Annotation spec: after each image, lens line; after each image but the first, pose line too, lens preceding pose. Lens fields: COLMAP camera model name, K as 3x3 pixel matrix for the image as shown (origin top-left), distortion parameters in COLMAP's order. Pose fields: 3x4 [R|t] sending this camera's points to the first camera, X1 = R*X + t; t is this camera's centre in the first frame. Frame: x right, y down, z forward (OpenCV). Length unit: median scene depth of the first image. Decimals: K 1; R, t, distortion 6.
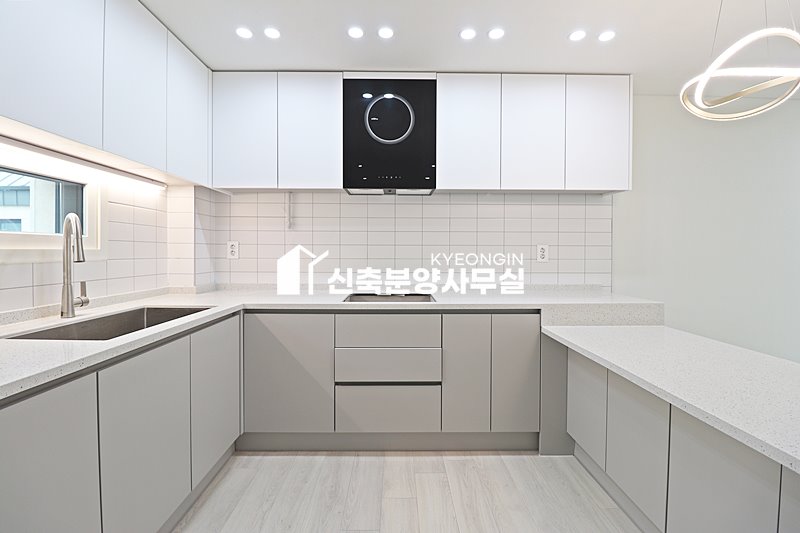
lens RADIAL K [[368.2, 0, 399.7], [0, 368.2, 258.7], [0, 0, 1]] dist [-0.002775, -0.011439]
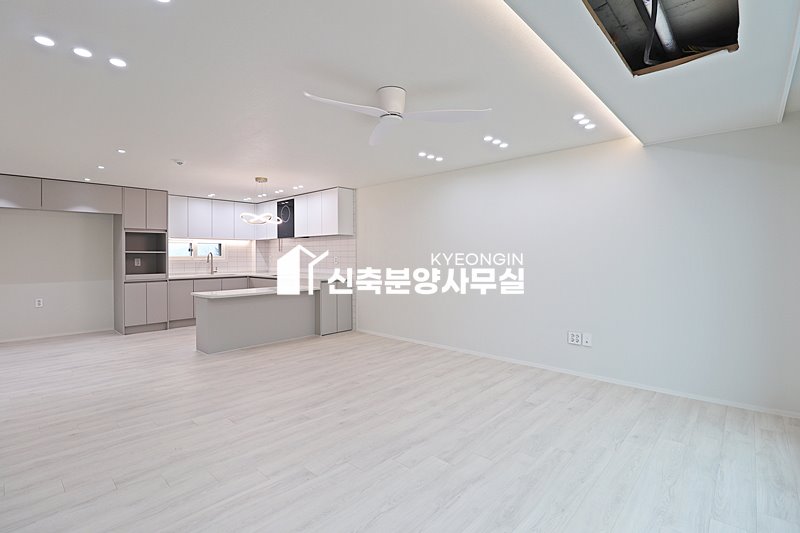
lens RADIAL K [[376.1, 0, 401.5], [0, 376.1, 257.0], [0, 0, 1]] dist [-0.004556, -0.011056]
pose [[0.729879, -0.002417, -0.683572, 2.693704], [-0.008522, 0.999884, -0.012635, -0.010068], [0.683523, 0.015048, 0.729774, -0.538339]]
